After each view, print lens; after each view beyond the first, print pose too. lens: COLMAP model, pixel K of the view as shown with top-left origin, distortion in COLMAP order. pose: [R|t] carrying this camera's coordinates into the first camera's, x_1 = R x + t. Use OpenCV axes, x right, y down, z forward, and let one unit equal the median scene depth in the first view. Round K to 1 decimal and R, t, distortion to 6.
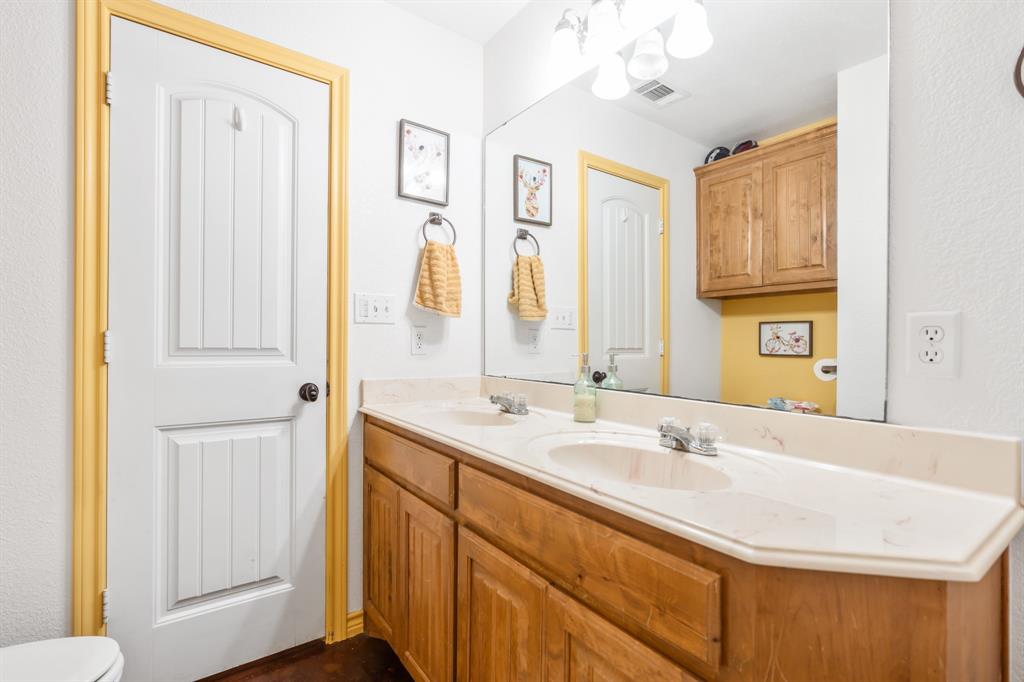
lens RADIAL K [[463.7, 0, 509.5], [0, 463.7, 343.6], [0, 0, 1]] dist [-0.004638, 0.001567]
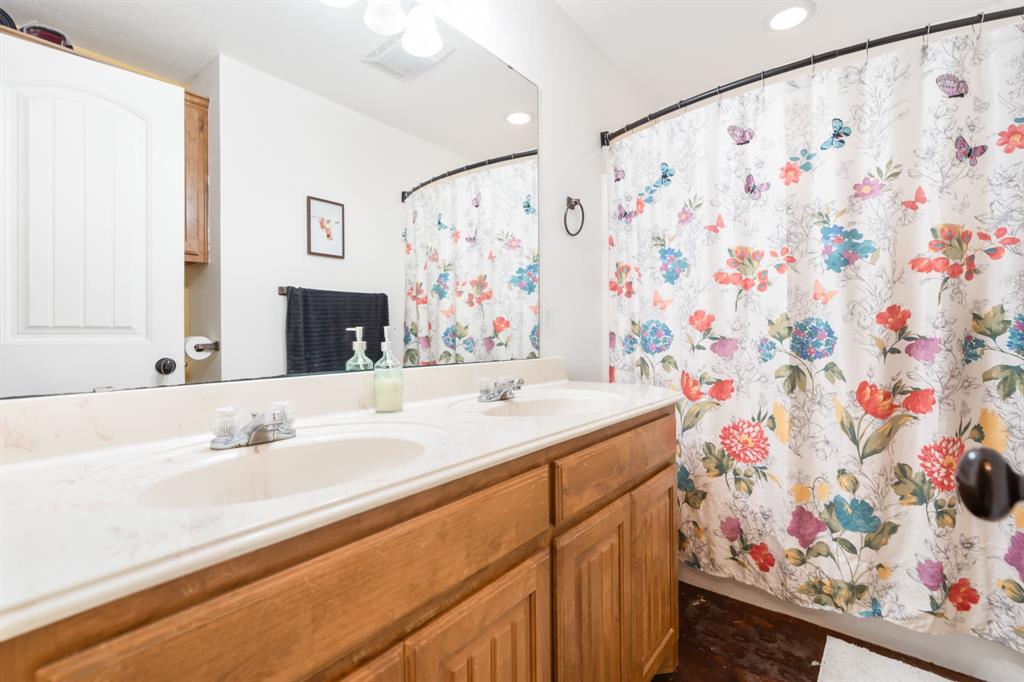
lens RADIAL K [[463.7, 0, 510.2], [0, 463.7, 335.9], [0, 0, 1]] dist [-0.004638, 0.001567]
pose [[-0.277858, -0.004934, 0.960610, -0.860660], [-0.003419, 0.999986, 0.004148, 0.048472], [-0.960616, -0.002132, -0.277871, 1.337124]]
